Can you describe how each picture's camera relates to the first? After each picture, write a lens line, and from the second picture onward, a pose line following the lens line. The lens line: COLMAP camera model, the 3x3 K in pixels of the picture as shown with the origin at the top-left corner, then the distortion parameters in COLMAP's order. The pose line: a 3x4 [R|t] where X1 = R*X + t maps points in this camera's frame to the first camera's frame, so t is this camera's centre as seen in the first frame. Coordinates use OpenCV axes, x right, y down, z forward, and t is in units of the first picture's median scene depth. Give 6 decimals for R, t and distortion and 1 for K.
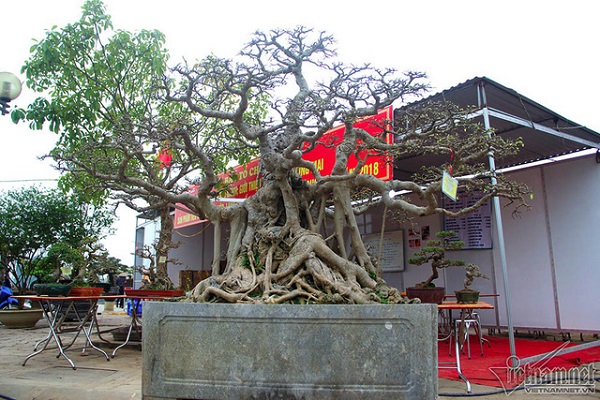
lens RADIAL K [[491.8, 0, 287.4], [0, 491.8, 201.8], [0, 0, 1]] dist [-0.181264, 0.136740]
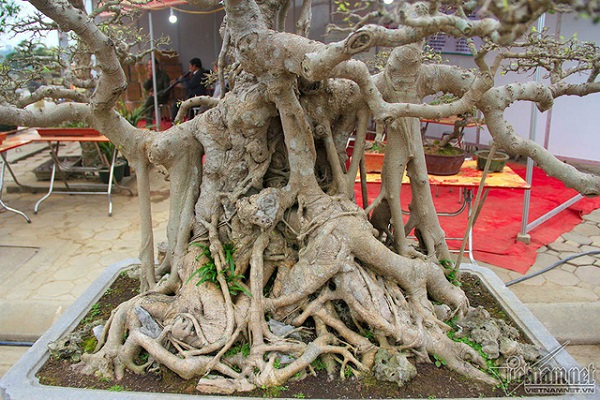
lens RADIAL K [[491.8, 0, 287.4], [0, 491.8, 201.8], [0, 0, 1]] dist [-0.181264, 0.136740]
pose [[0.993936, -0.033769, 0.104643, -0.054678], [-0.017333, 0.891658, 0.452378, -0.153538], [-0.108582, -0.451449, 0.885666, 0.590433]]
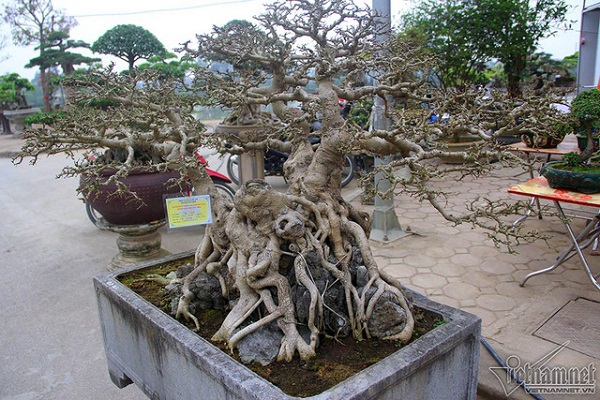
lens RADIAL K [[491.8, 0, 287.4], [0, 491.8, 201.8], [0, 0, 1]] dist [-0.181264, 0.136740]
pose [[0.724706, 0.136907, -0.675320, -0.761136], [0.169690, 0.914420, 0.367479, -0.105590], [0.667837, -0.380909, 0.639454, 0.822598]]
